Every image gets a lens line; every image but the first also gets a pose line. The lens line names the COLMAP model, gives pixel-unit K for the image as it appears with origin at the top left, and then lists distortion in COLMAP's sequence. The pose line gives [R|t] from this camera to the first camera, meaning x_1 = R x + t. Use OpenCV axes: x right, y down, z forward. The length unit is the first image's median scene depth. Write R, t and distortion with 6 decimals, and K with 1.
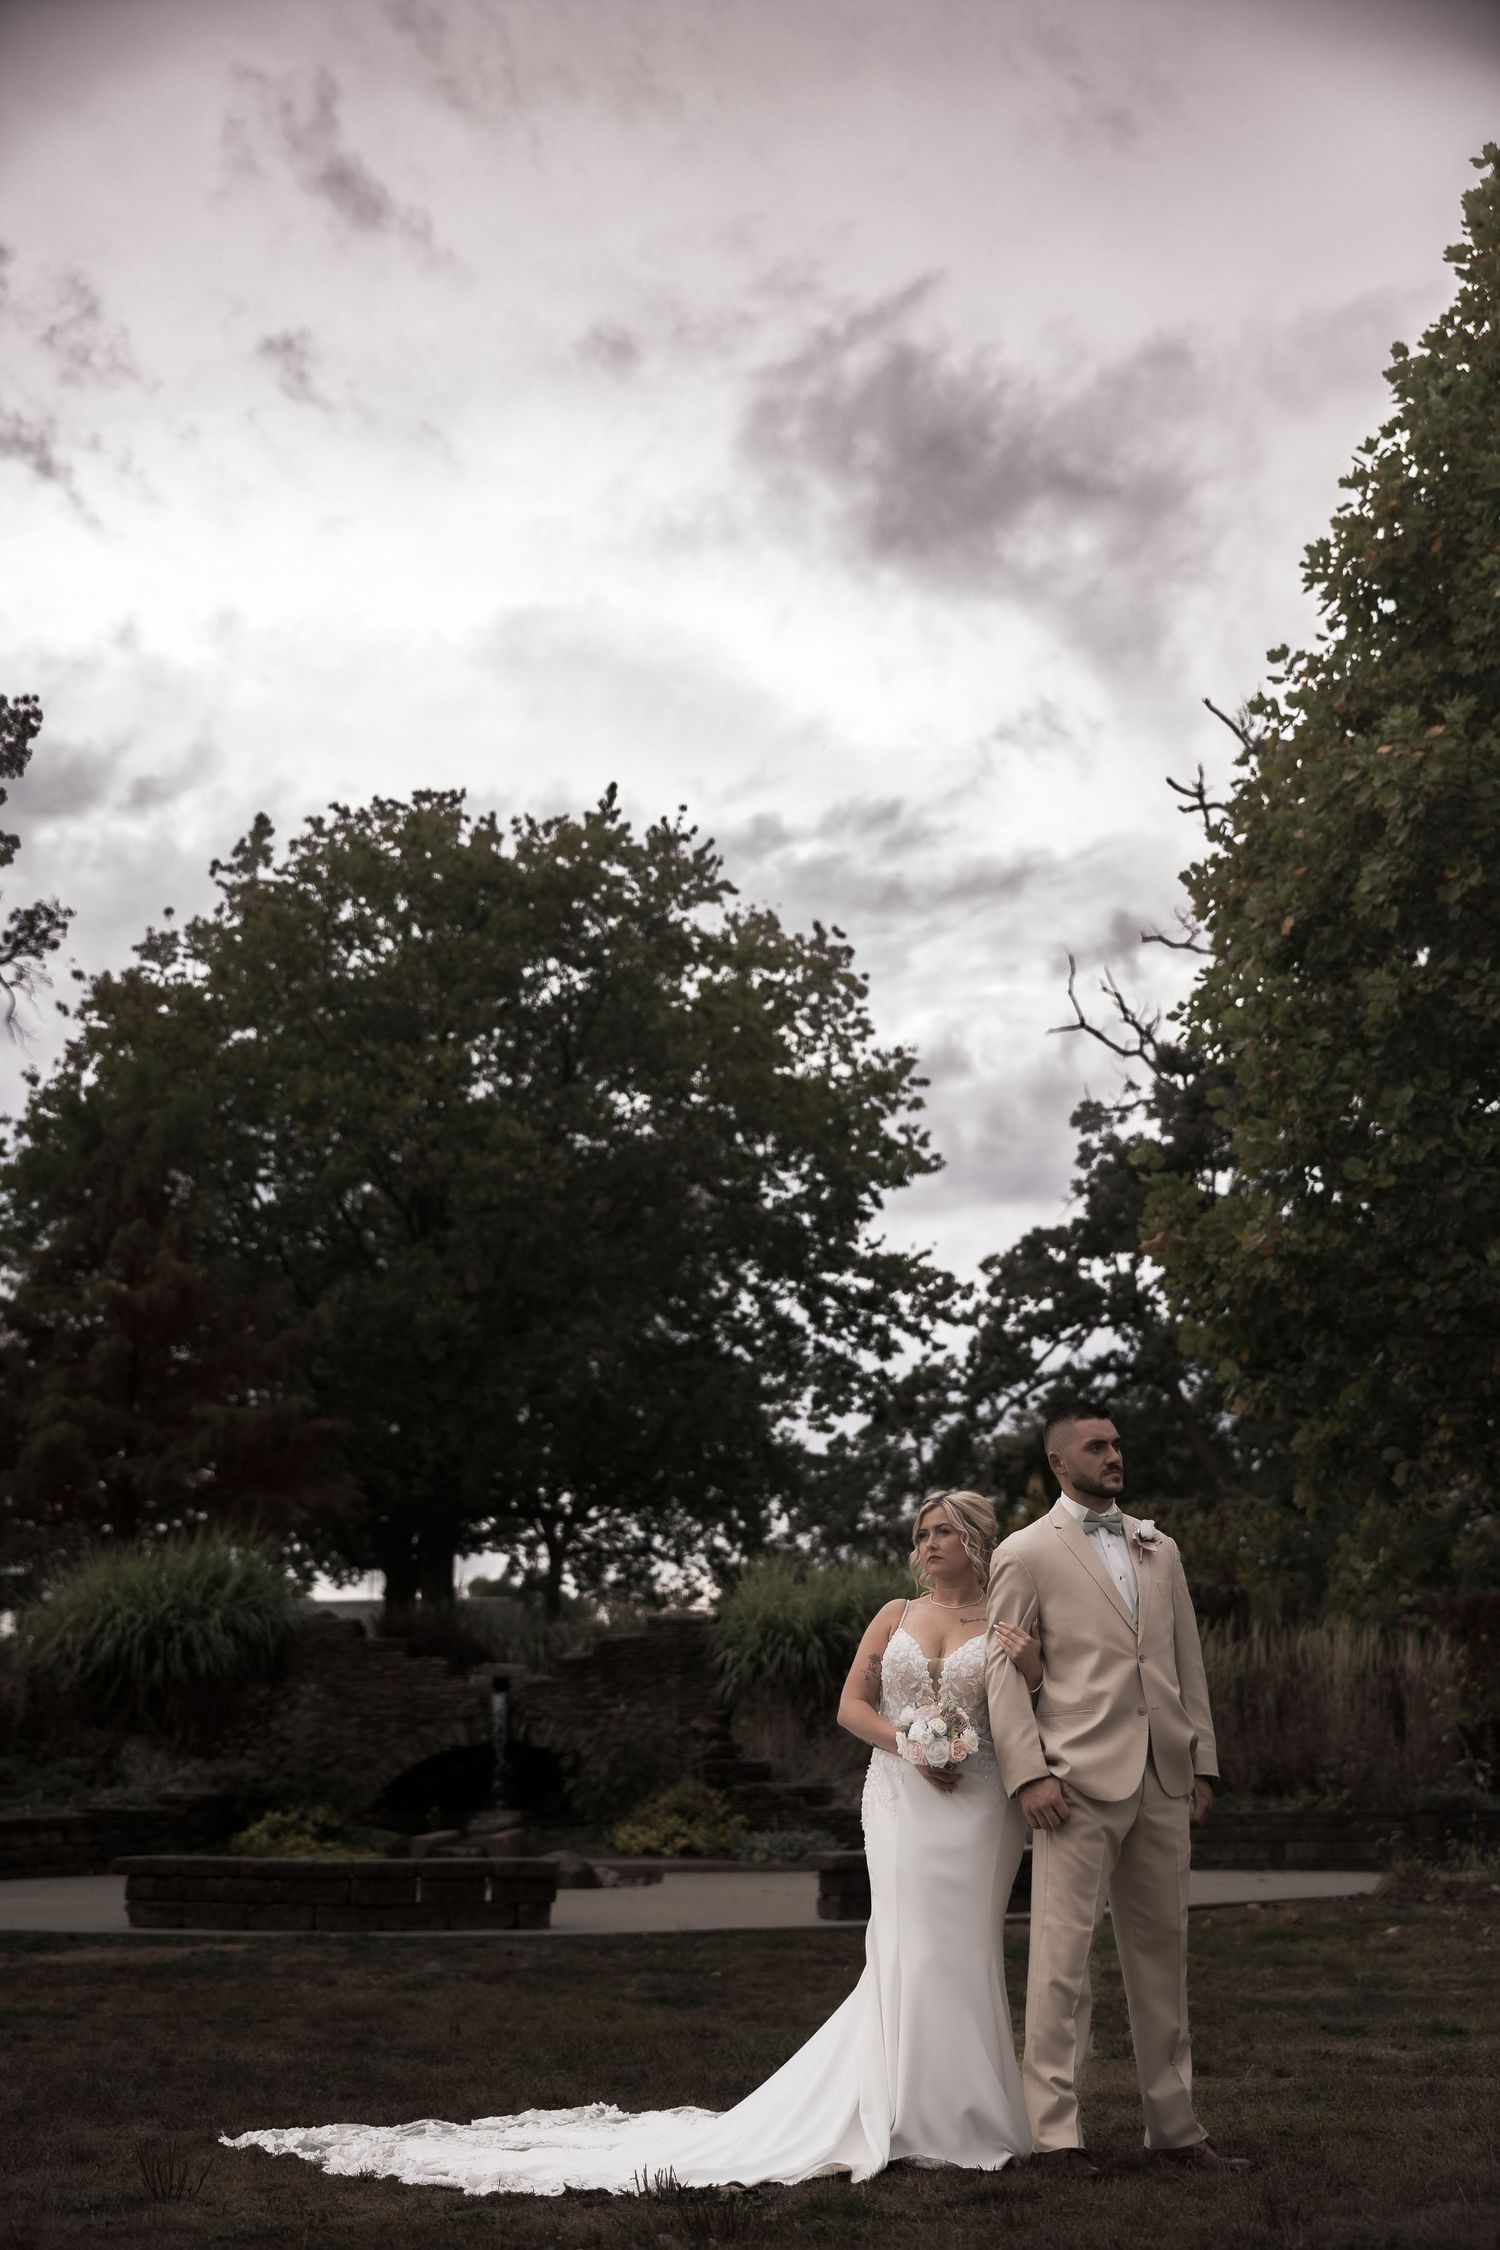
lens RADIAL K [[2425.5, 0, 750.0], [0, 2425.5, 1125.0], [0, 0, 1]] dist [-0.015348, -0.009068]
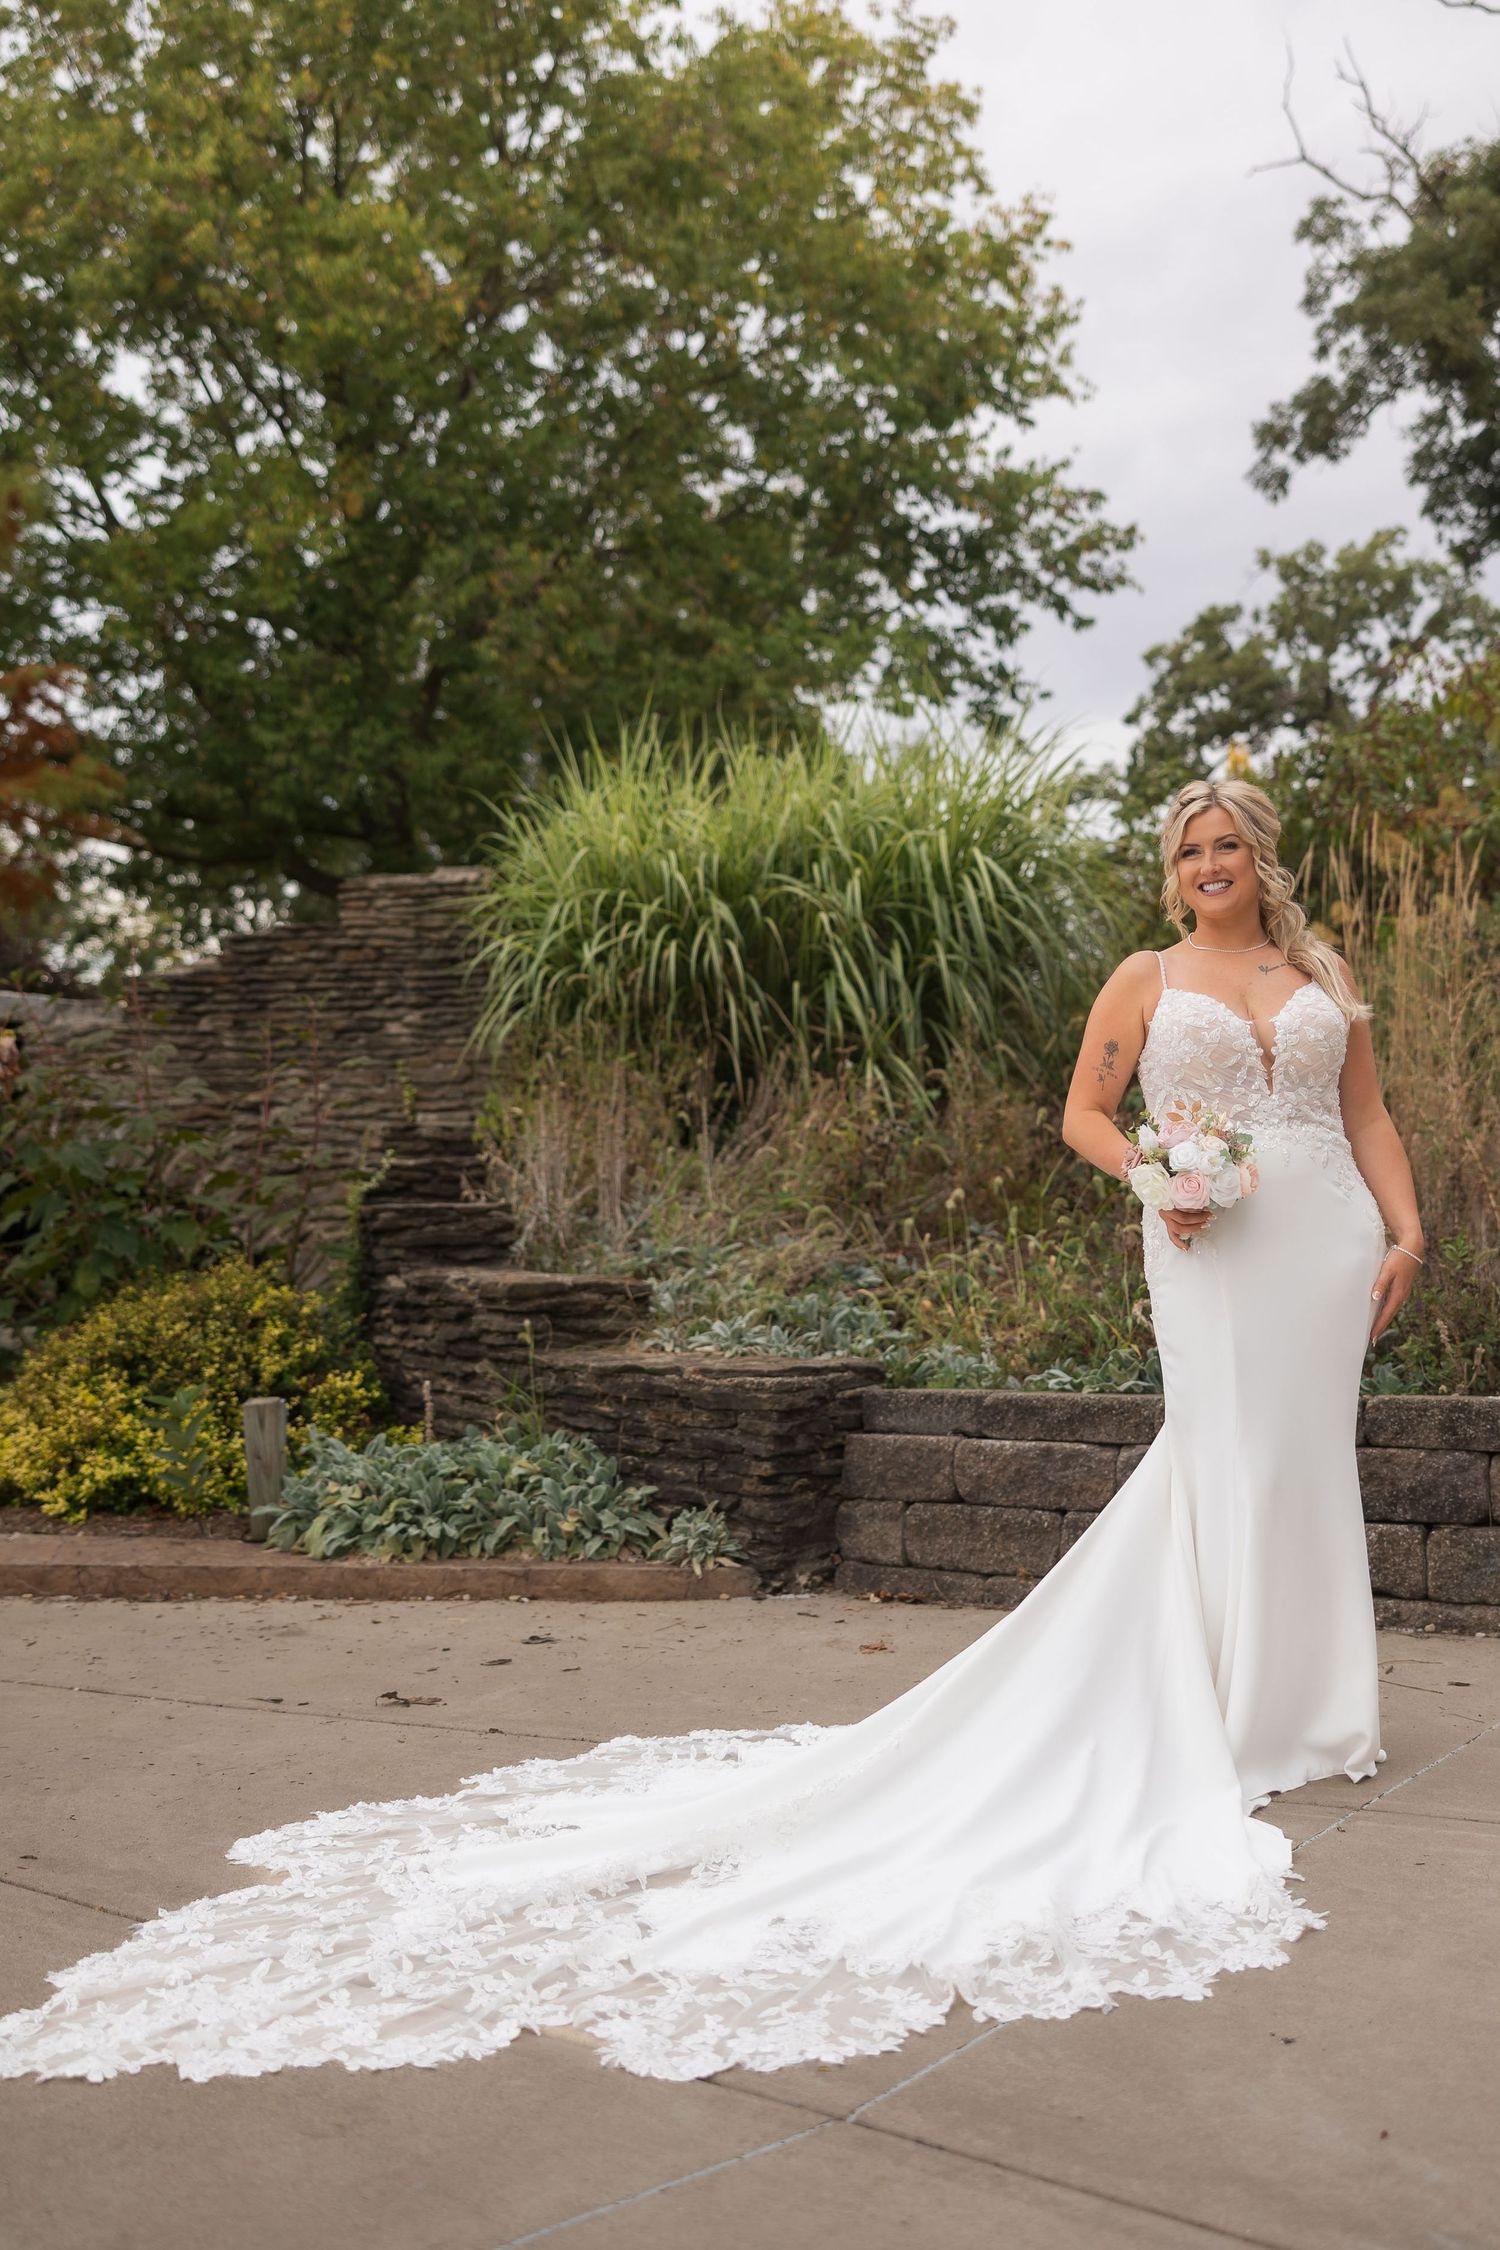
lens RADIAL K [[2115.3, 0, 750.0], [0, 2115.3, 1125.0], [0, 0, 1]] dist [-0.007517, 0.001342]
pose [[0.995996, -0.007216, -0.089105, 0.034920], [0.025750, 0.977651, 0.208650, 0.097847], [0.085608, -0.210109, 0.973923, 0.367797]]
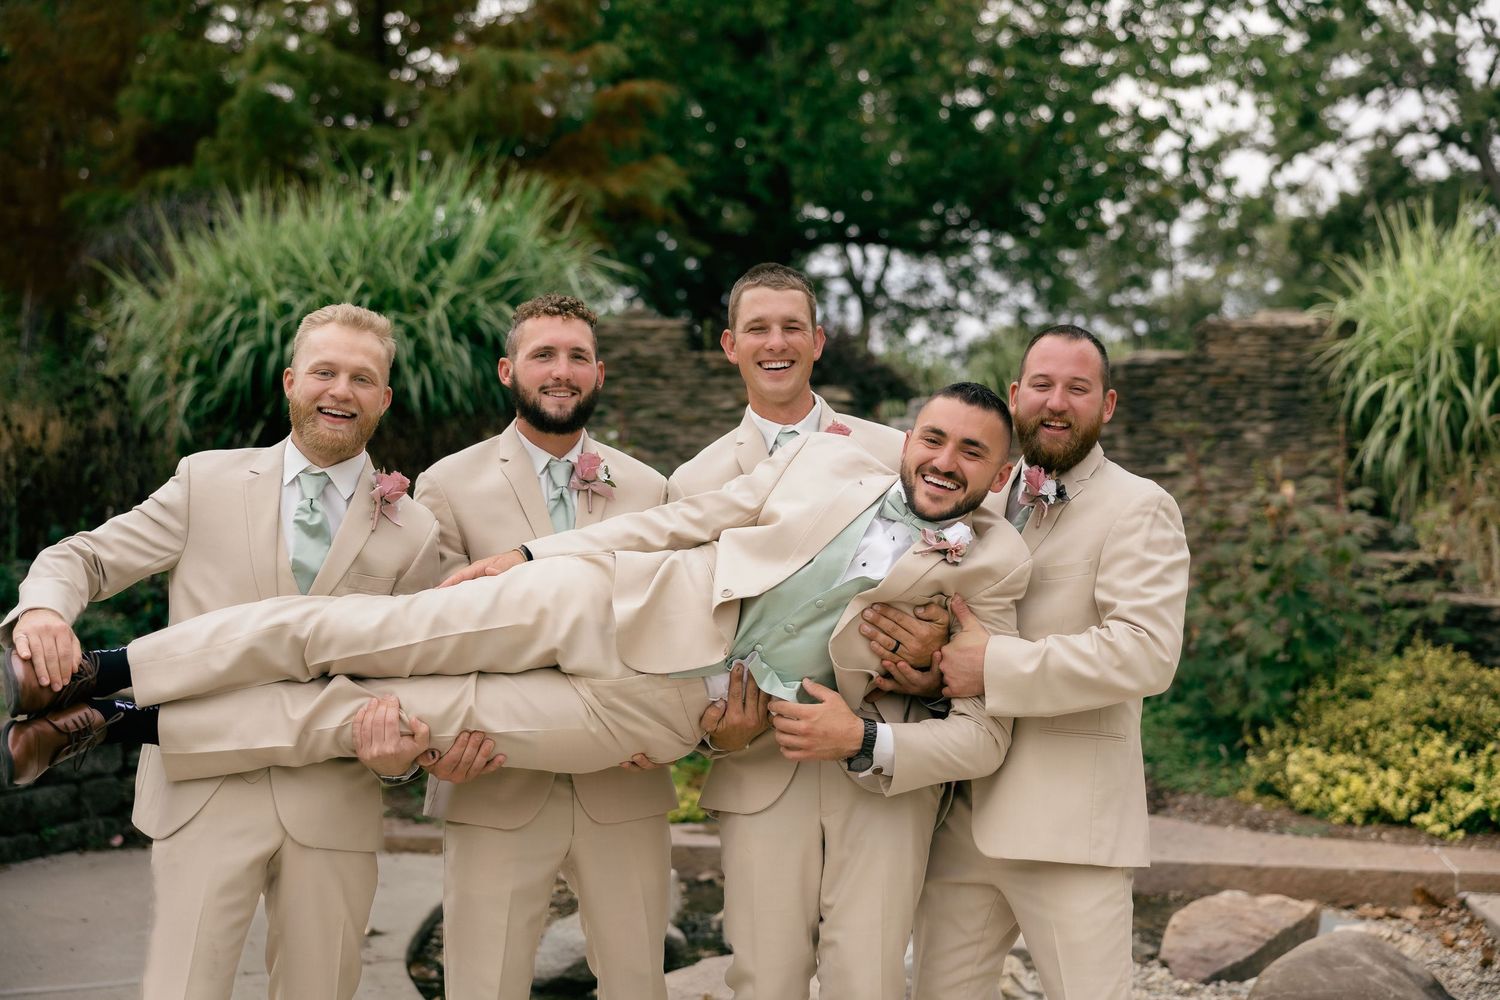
lens RADIAL K [[1845.2, 0, 750.0], [0, 1845.2, 500.0], [0, 0, 1]] dist [0.016653, 0.019886]
pose [[0.993431, 0.019812, -0.112705, -0.056560], [0.010083, 0.965913, 0.258672, 0.076247], [0.113988, -0.258109, 0.959368, 0.329720]]
